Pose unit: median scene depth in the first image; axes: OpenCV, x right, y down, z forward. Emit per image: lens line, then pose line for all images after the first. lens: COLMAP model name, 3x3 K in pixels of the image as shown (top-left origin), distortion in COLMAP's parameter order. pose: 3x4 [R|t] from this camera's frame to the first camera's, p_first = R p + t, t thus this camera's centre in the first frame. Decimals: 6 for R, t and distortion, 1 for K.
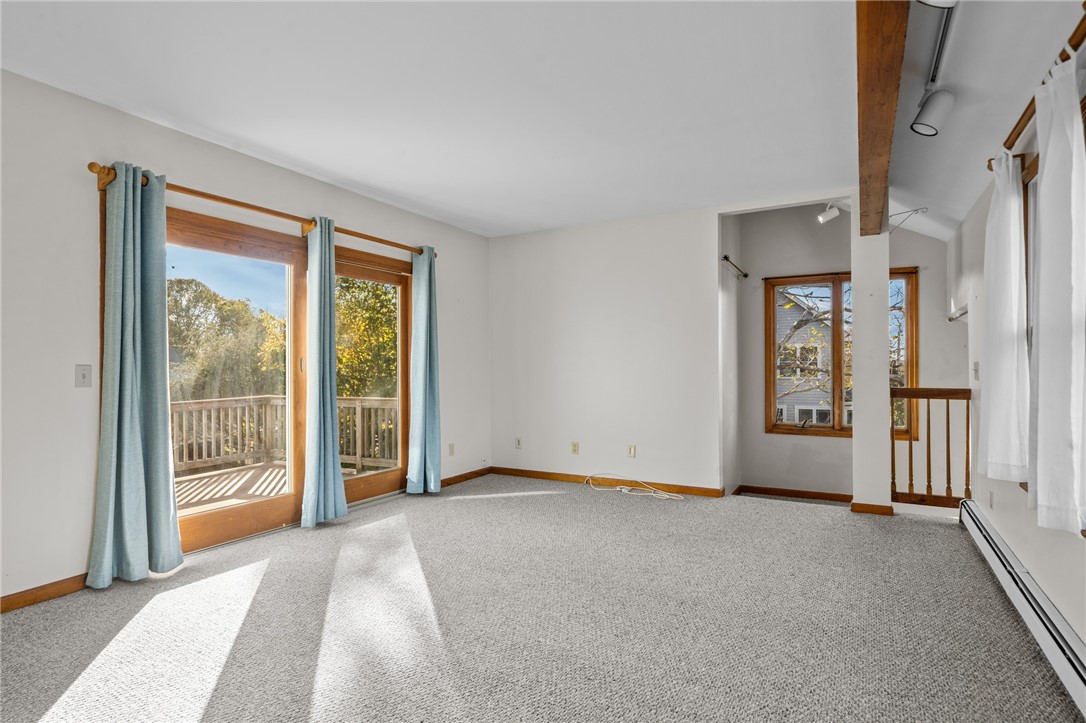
lens RADIAL K [[538.7, 0, 538.8], [0, 538.7, 366.1], [0, 0, 1]] dist [-0.003030, -0.000112]
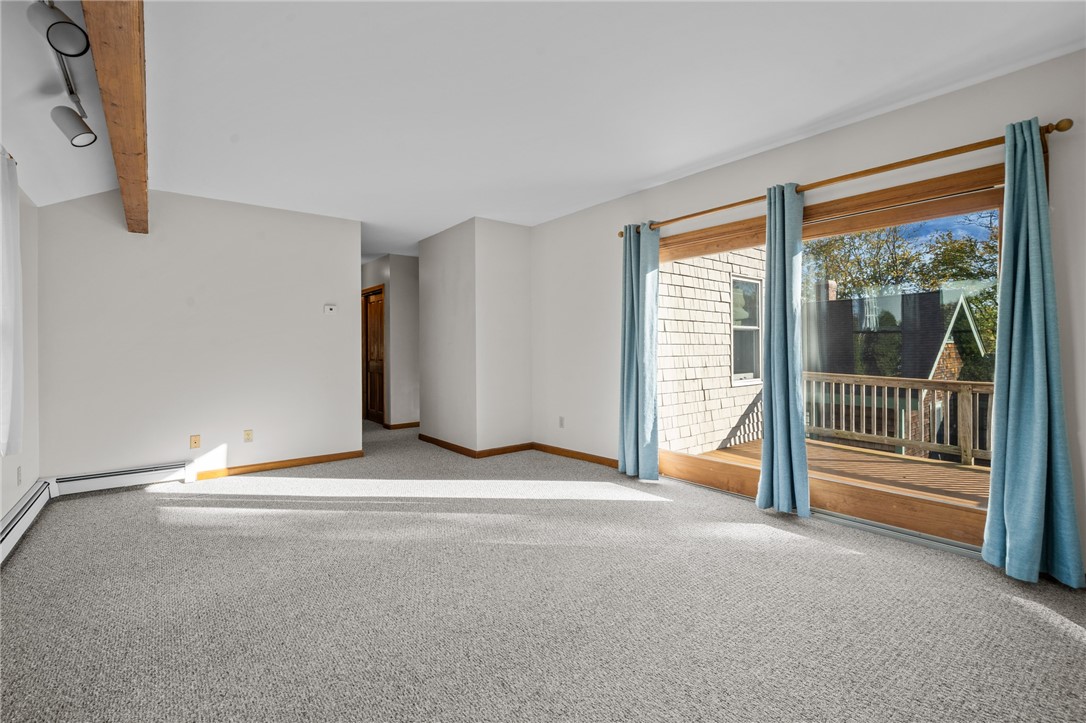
lens RADIAL K [[475.6, 0, 538.0], [0, 475.6, 351.3], [0, 0, 1]] dist [-0.000506, -0.000170]
pose [[-0.342188, 0.015982, -0.939495, 0.572092], [0.011780, 0.999850, 0.012718, -0.005880], [0.939558, -0.006716, -0.342325, 0.978113]]
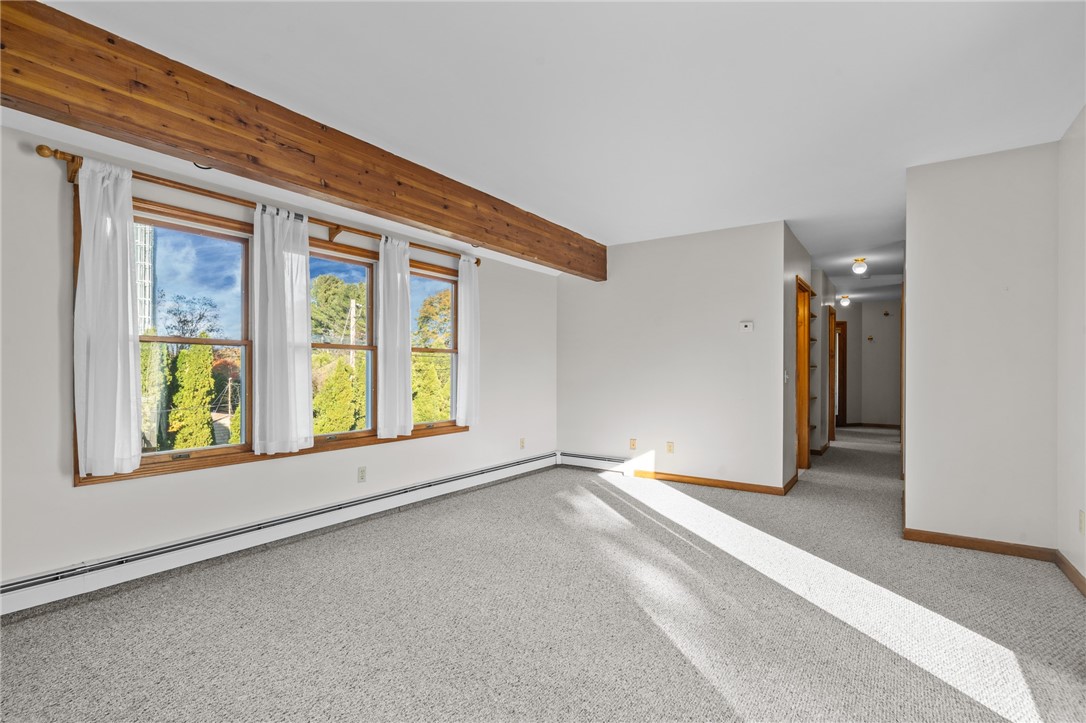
lens RADIAL K [[528.2, 0, 543.5], [0, 528.2, 366.0], [0, 0, 1]] dist [-0.001118, -0.000251]
pose [[-0.999218, 0.003421, 0.039397, -0.019466], [0.003164, 0.999973, -0.006583, -0.002587], [-0.039419, -0.006454, -0.999202, 1.369147]]
